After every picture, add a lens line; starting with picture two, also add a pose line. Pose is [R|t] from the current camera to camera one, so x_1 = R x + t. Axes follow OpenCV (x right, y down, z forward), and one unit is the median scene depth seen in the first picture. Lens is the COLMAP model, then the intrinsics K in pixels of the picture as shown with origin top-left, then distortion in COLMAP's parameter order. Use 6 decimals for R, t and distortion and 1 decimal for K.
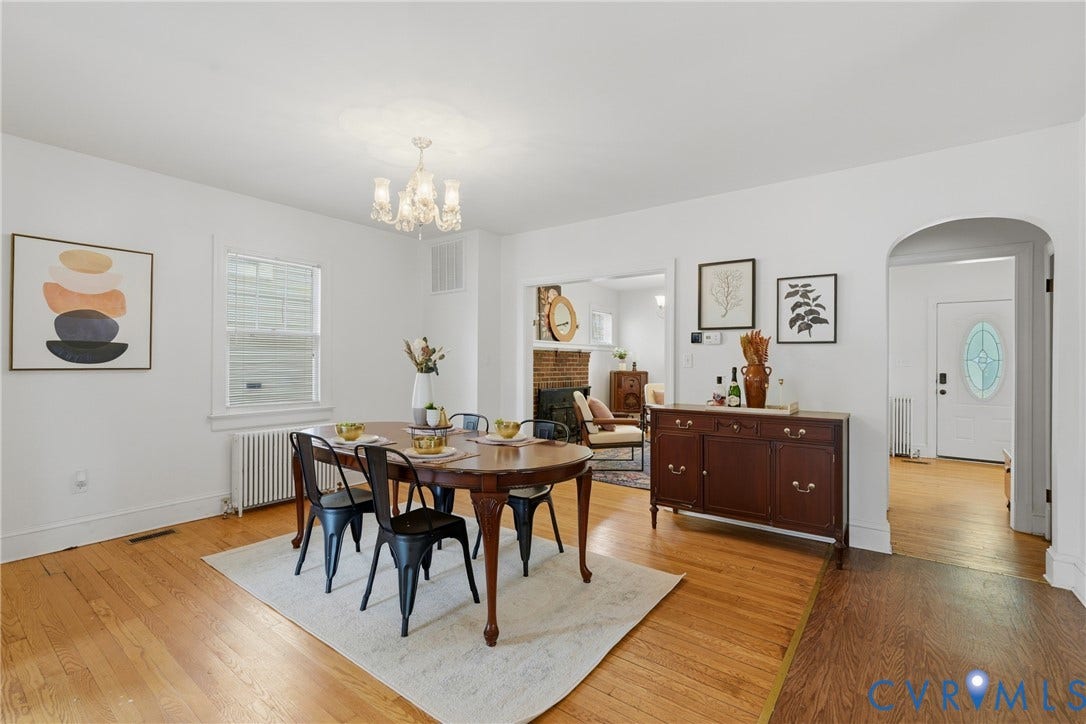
lens RADIAL K [[488.7, 0, 532.2], [0, 488.7, 360.0], [0, 0, 1]] dist [-0.009679, 0.001749]
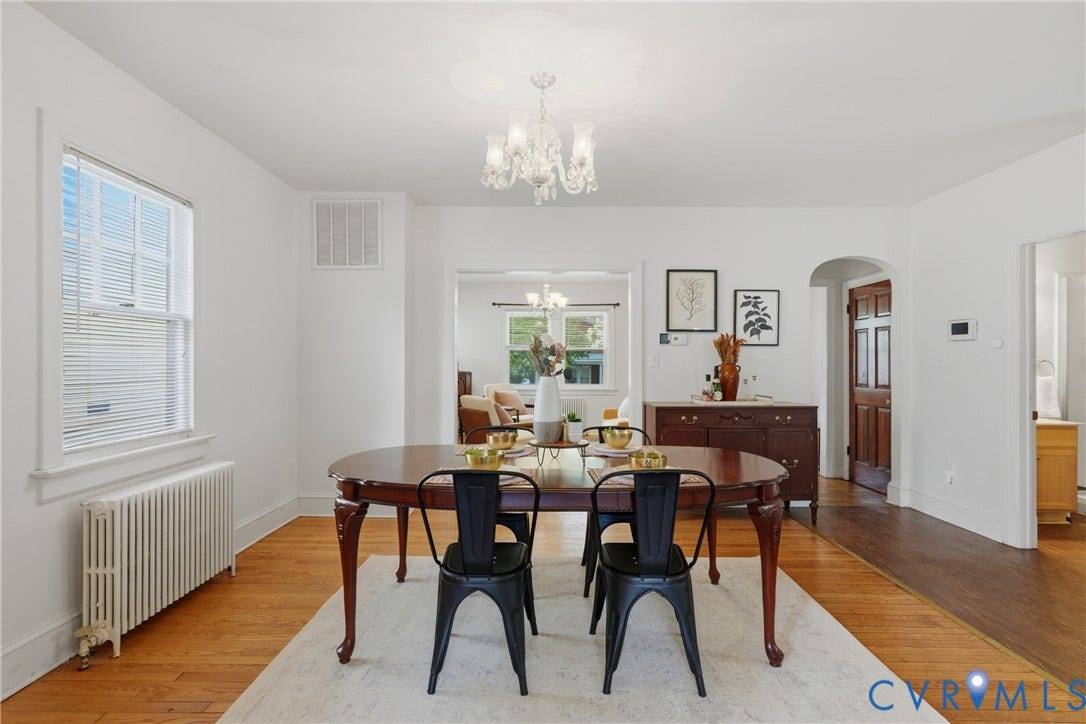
lens RADIAL K [[511.8, 0, 546.1], [0, 511.8, 366.8], [0, 0, 1]] dist [-0.011691, -0.000506]
pose [[0.794053, -0.009039, 0.607782, -0.546789], [0.000752, 0.999903, 0.013888, 0.000466], [-0.607849, -0.010571, 0.793983, 0.274447]]
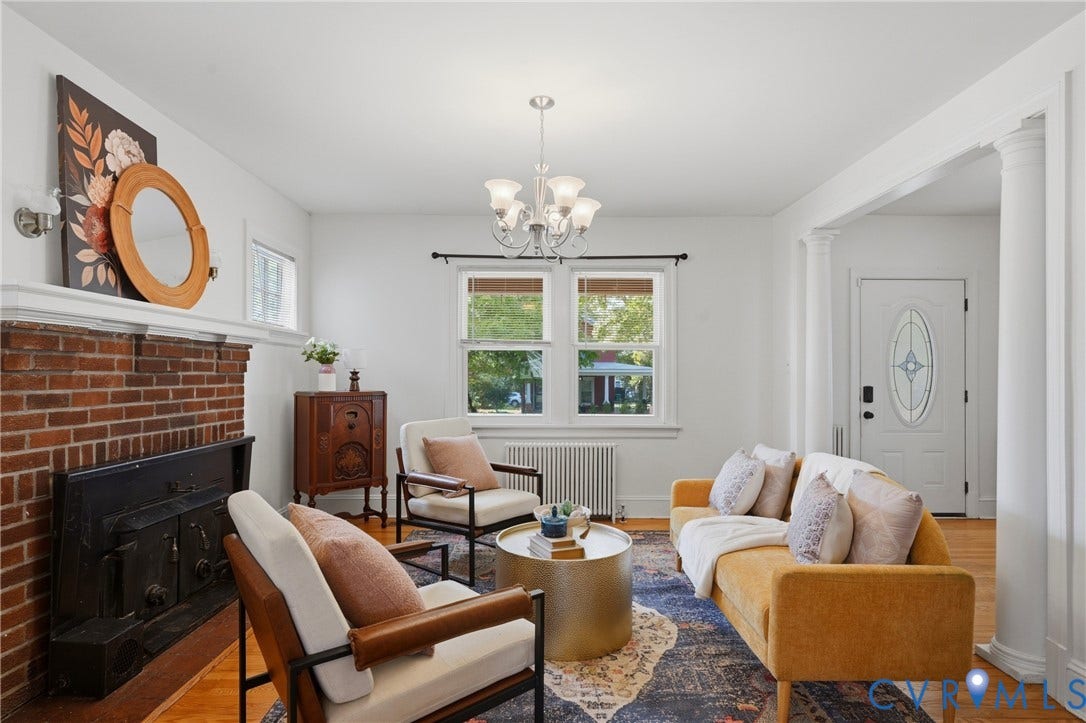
lens RADIAL K [[569.7, 0, 554.6], [0, 569.7, 366.6], [0, 0, 1]] dist [0.002699, 0.001244]
pose [[0.778335, 0.002473, 0.627845, 0.052218], [0.001471, 0.999982, -0.005763, 0.007143], [-0.627848, 0.005409, 0.778317, 1.056689]]
